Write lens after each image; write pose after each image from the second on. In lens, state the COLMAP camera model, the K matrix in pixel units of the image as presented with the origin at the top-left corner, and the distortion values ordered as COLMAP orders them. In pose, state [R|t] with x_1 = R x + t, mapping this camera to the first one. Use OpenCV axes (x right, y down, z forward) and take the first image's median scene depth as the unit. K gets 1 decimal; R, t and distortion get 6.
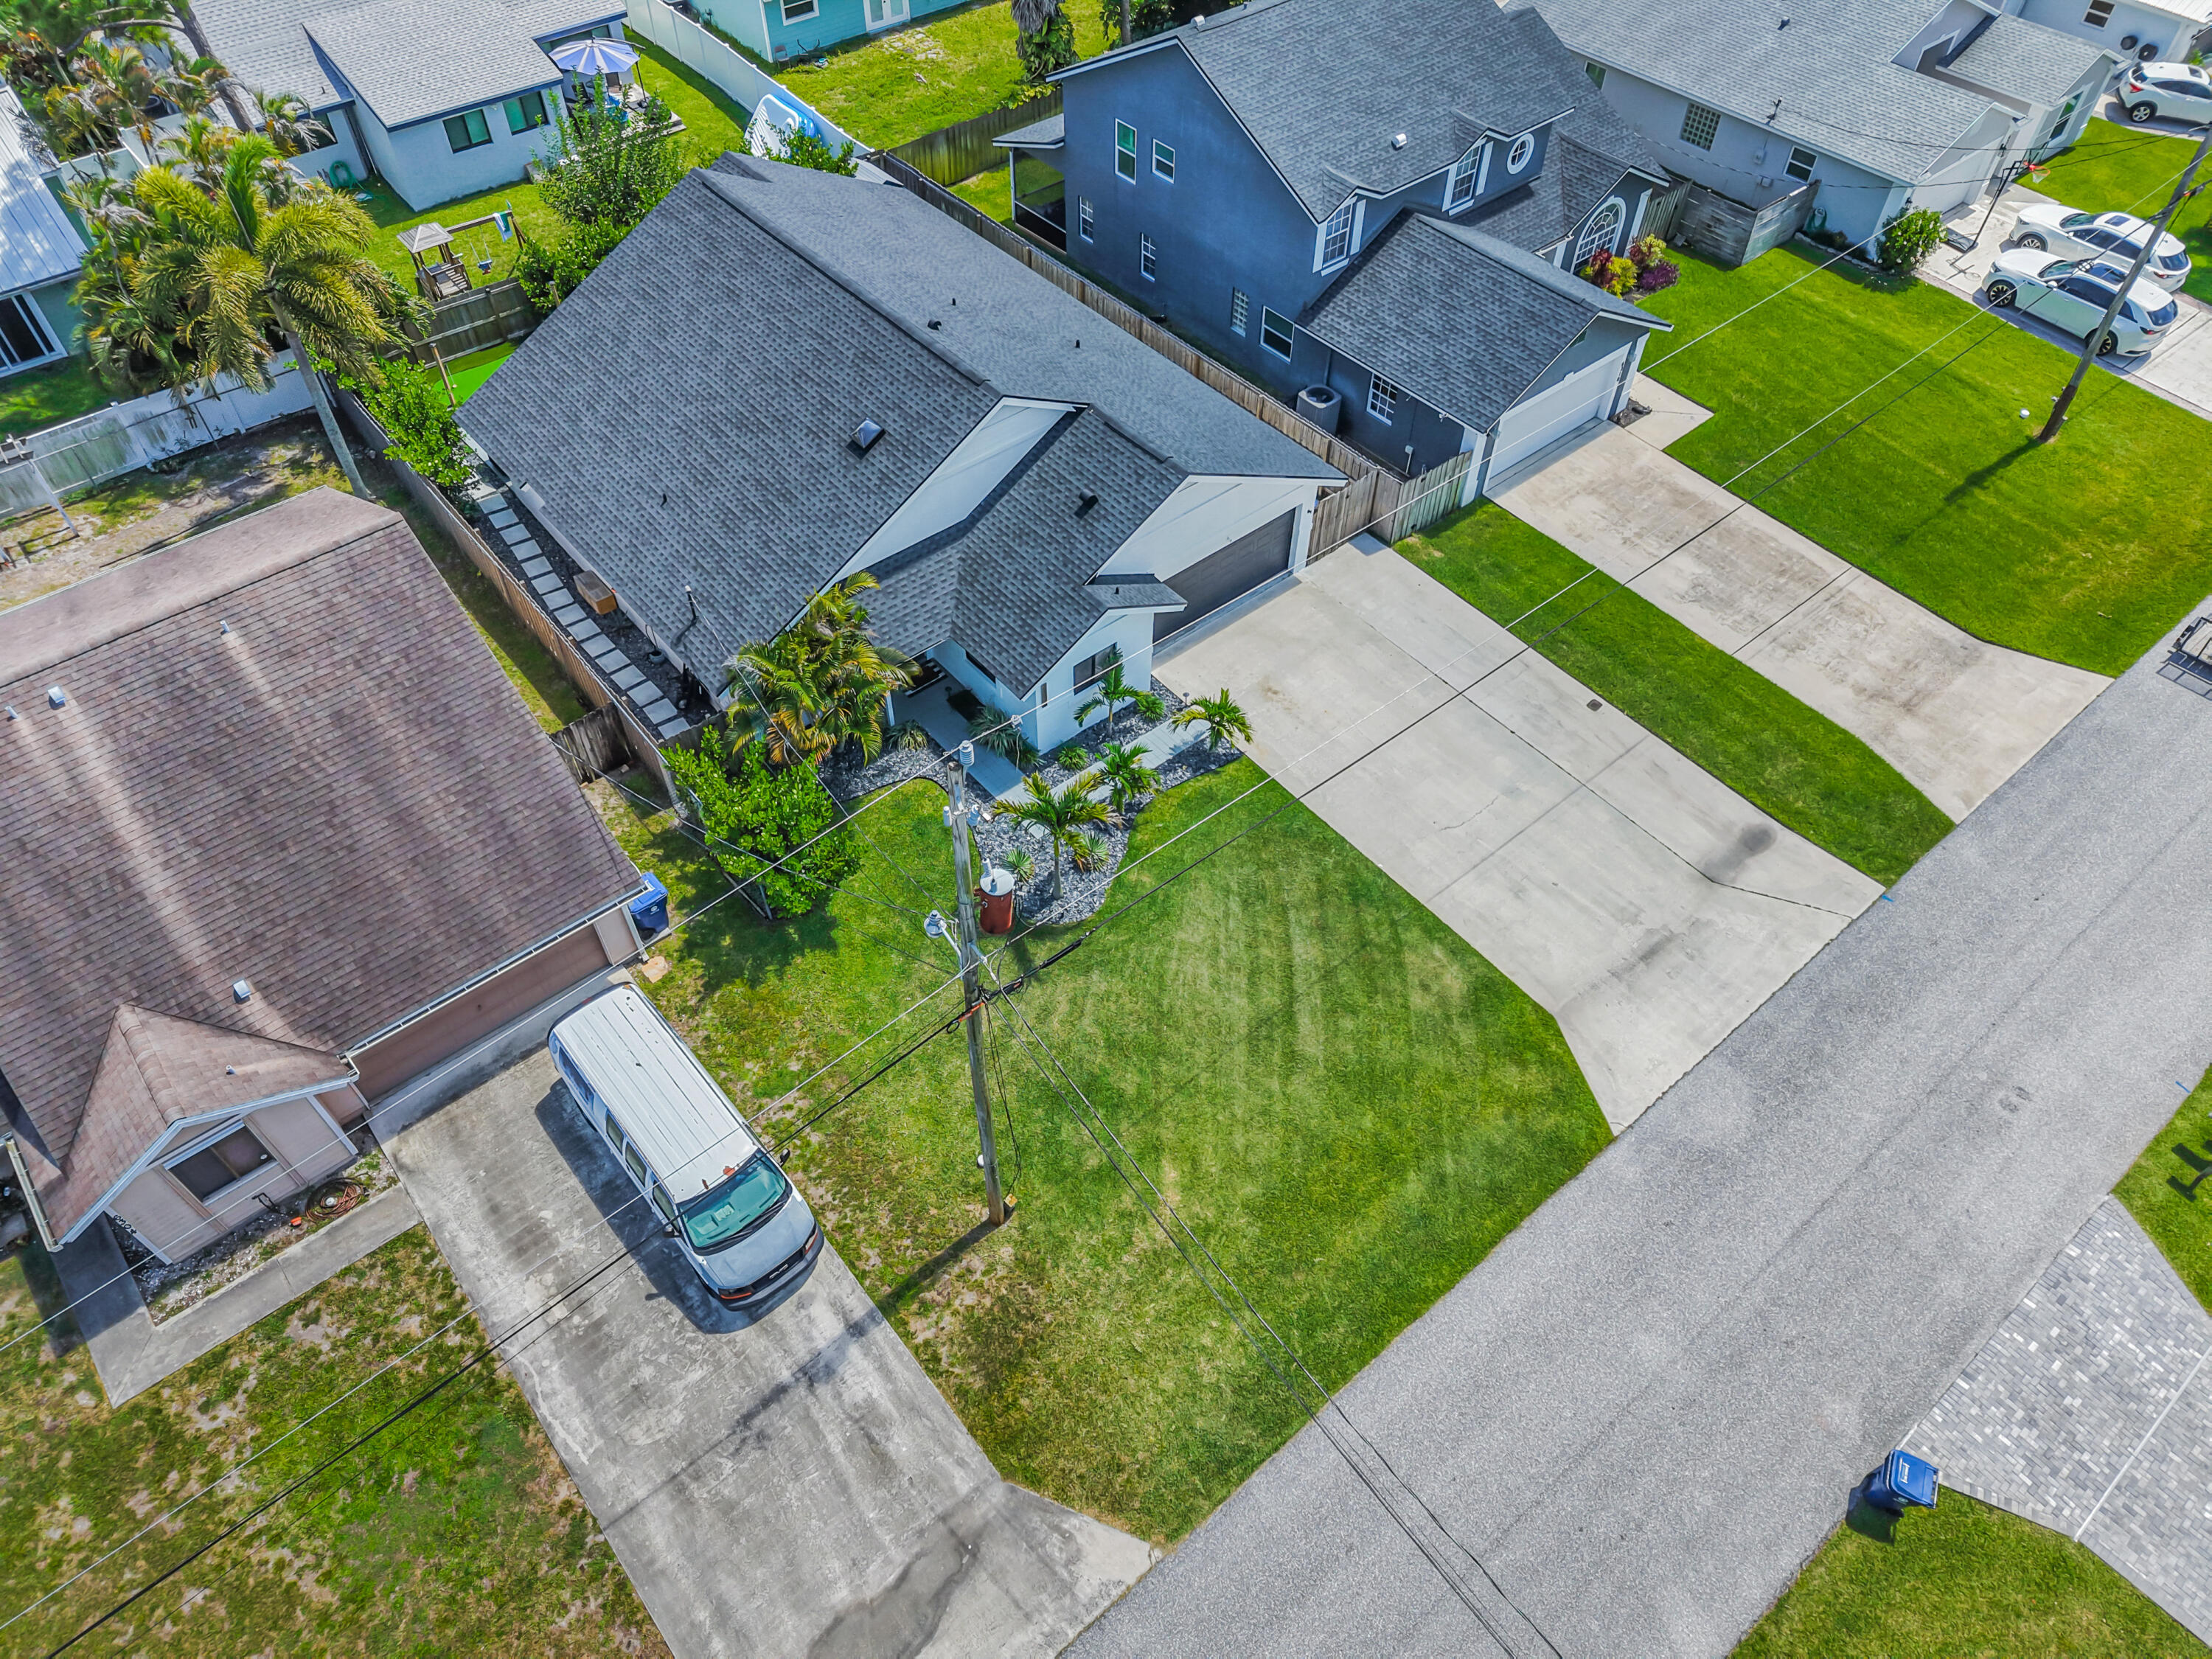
lens RADIAL K [[1478.2, 0, 1099.9], [0, 1478.2, 830.6], [0, 0, 1]] dist [0.013734, -0.003914]
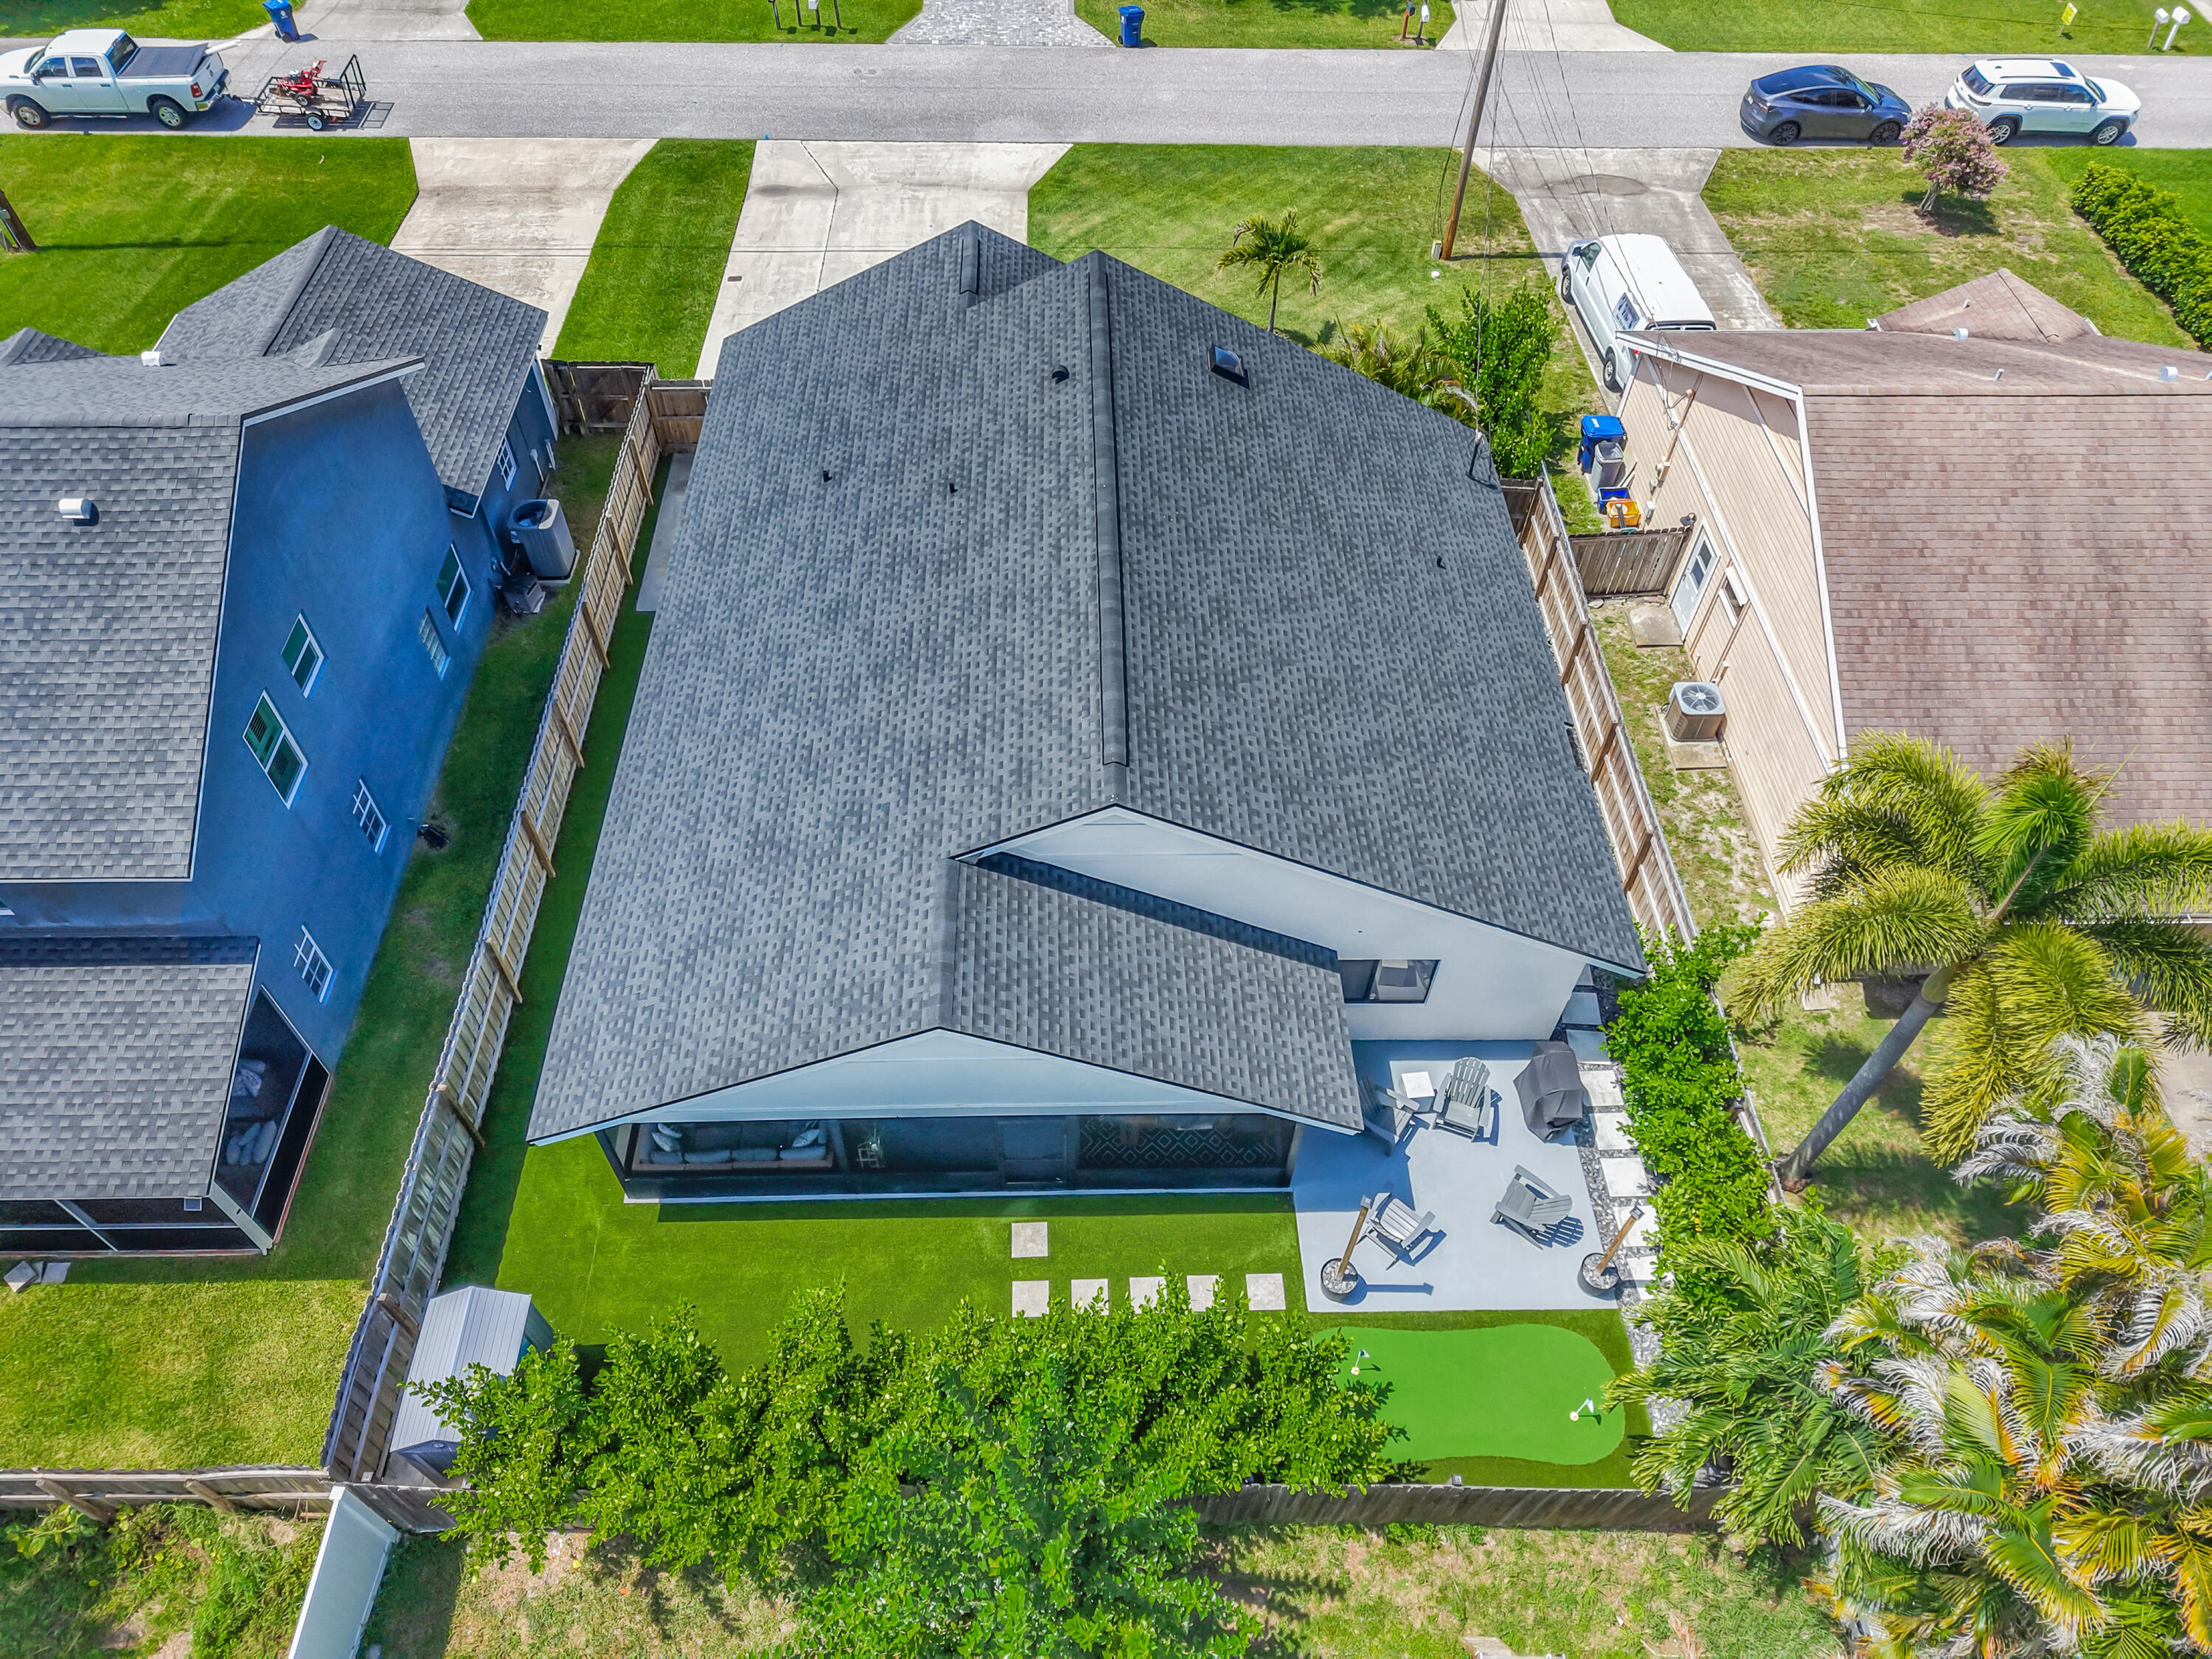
lens RADIAL K [[1478.2, 0, 1099.9], [0, 1478.2, 830.6], [0, 0, 1]] dist [0.013734, -0.003914]
pose [[-0.781980, -0.492849, 0.381585, -0.553606], [0.463745, -0.050984, 0.884501, -1.059938], [-0.416471, 0.868620, 0.268425, 1.058226]]
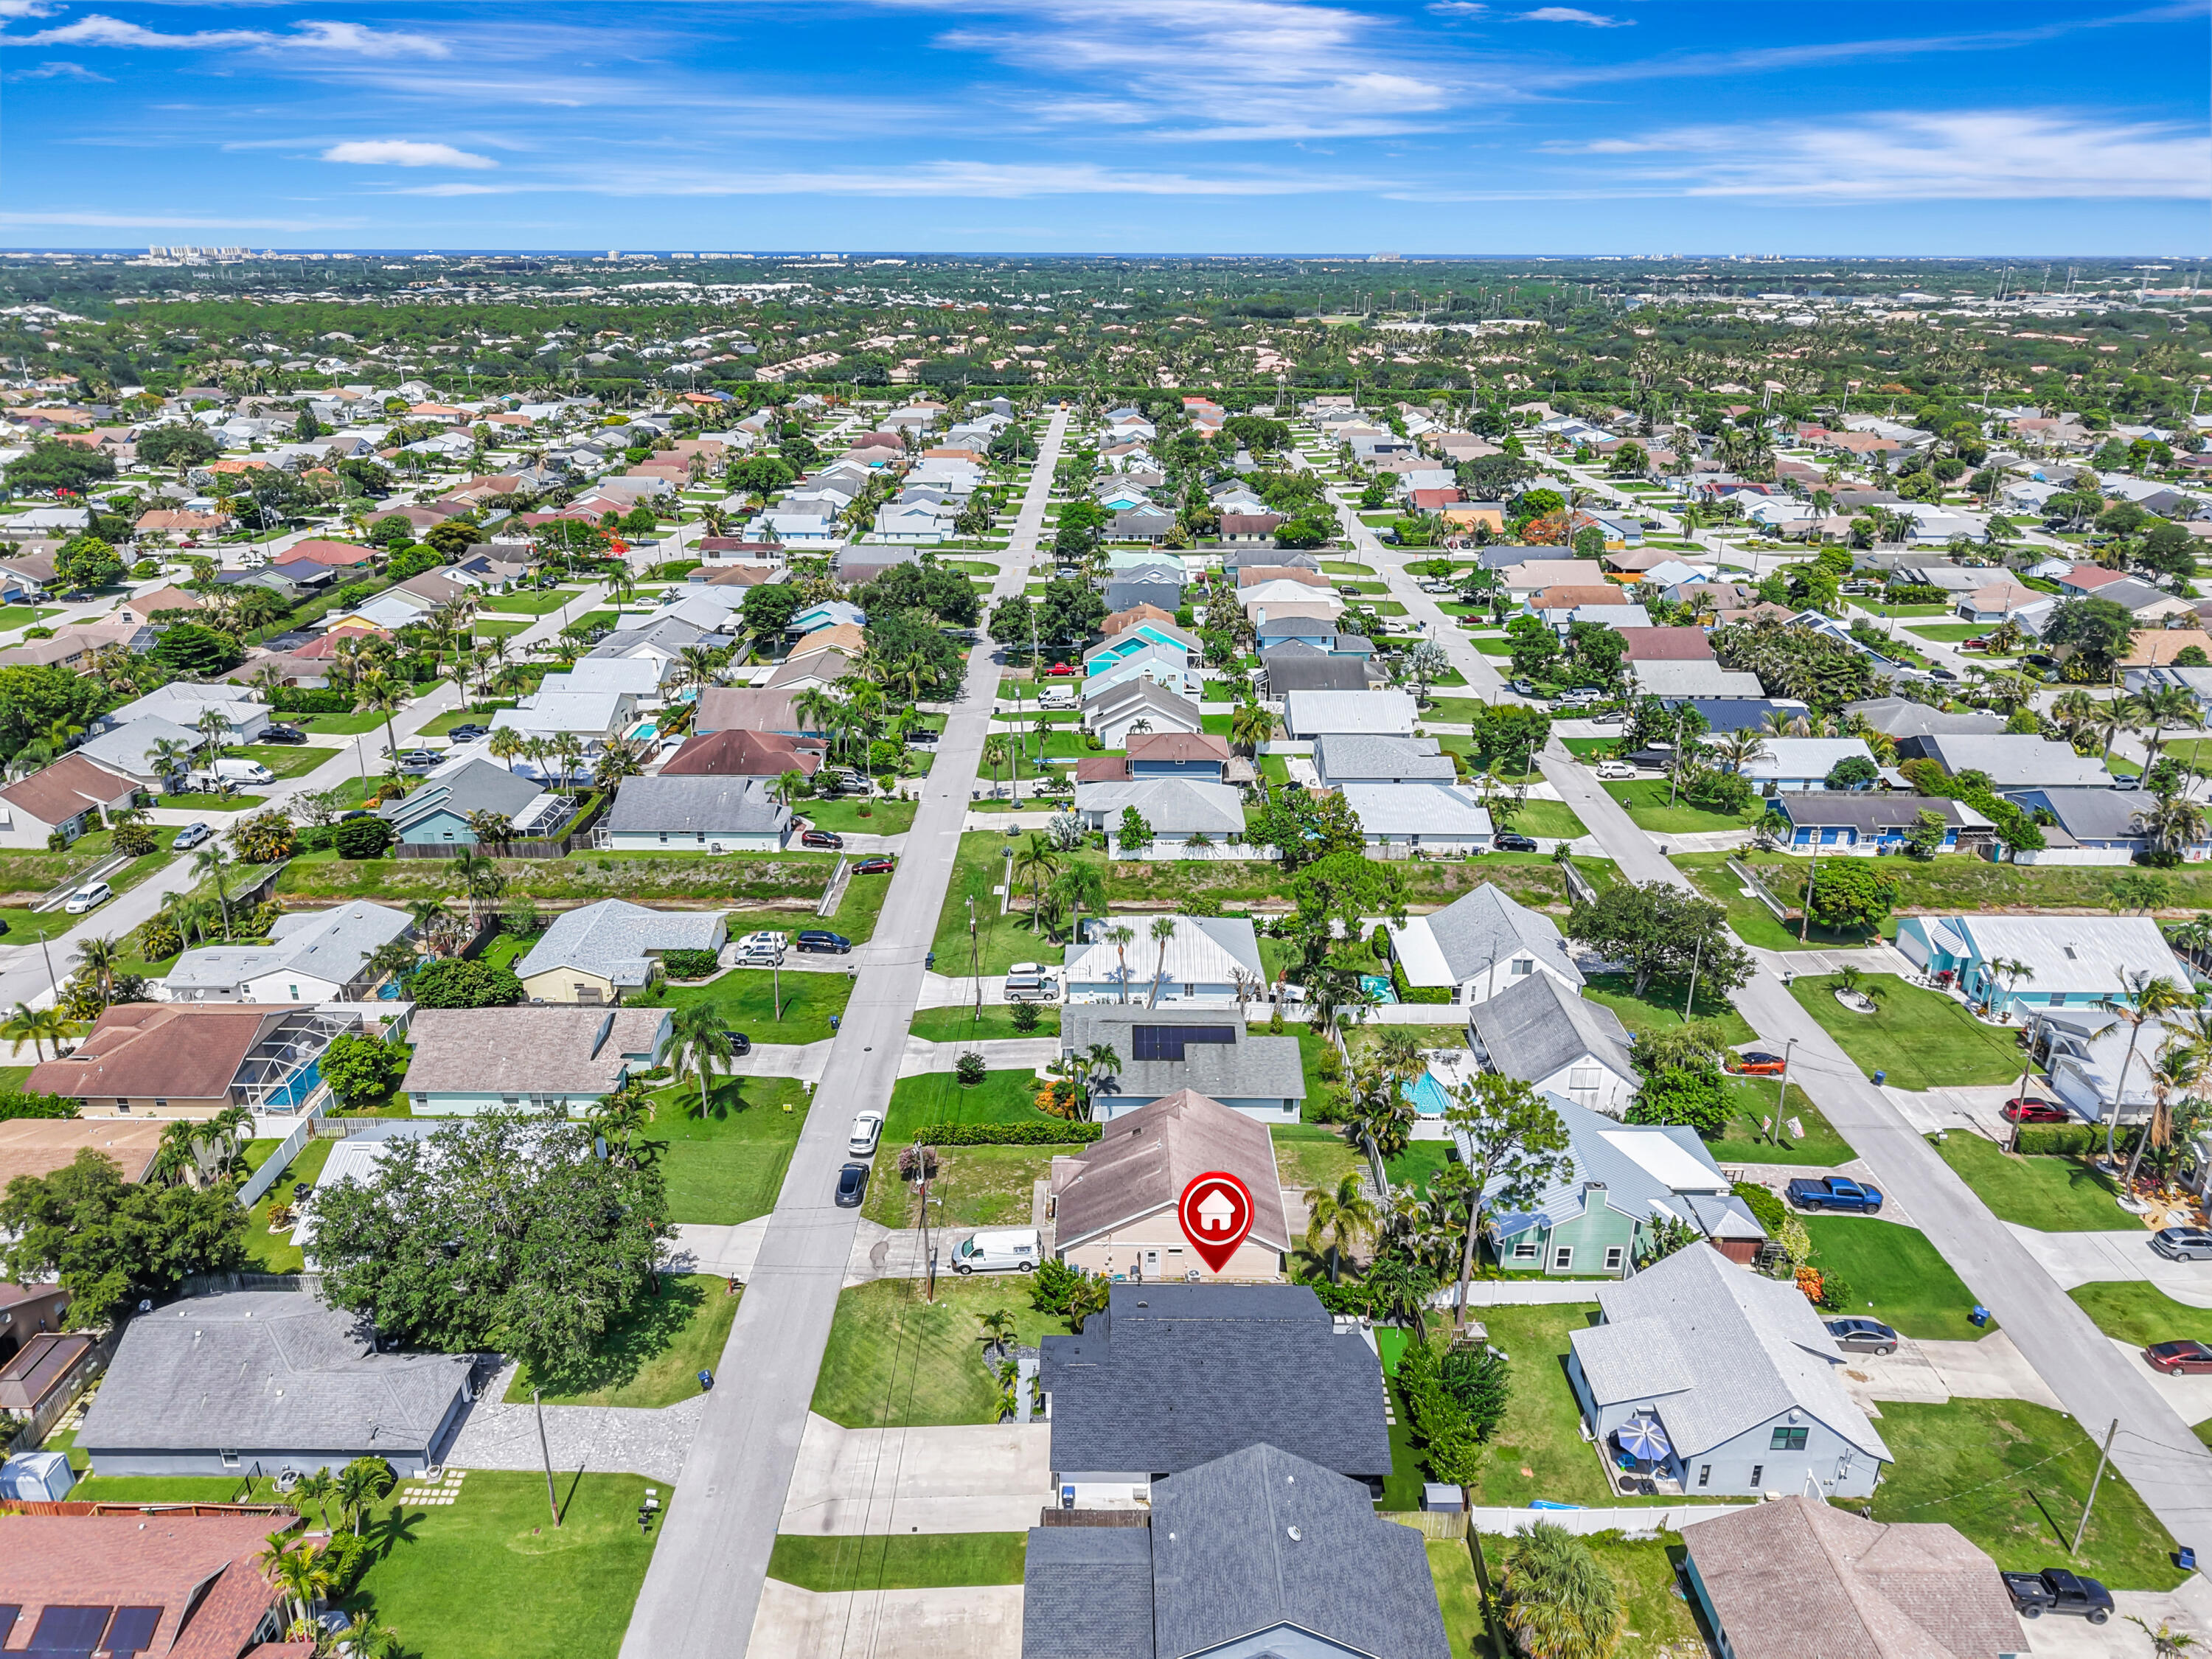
lens RADIAL K [[1462.7, 0, 1091.6], [0, 1462.7, 843.4], [0, 0, 1]] dist [0.001345, -0.001519]
pose [[-0.648783, 0.281695, -0.706915, 1.628725], [-0.580107, 0.418138, 0.699025, -2.536562], [0.492500, 0.863602, -0.107868, 0.515261]]
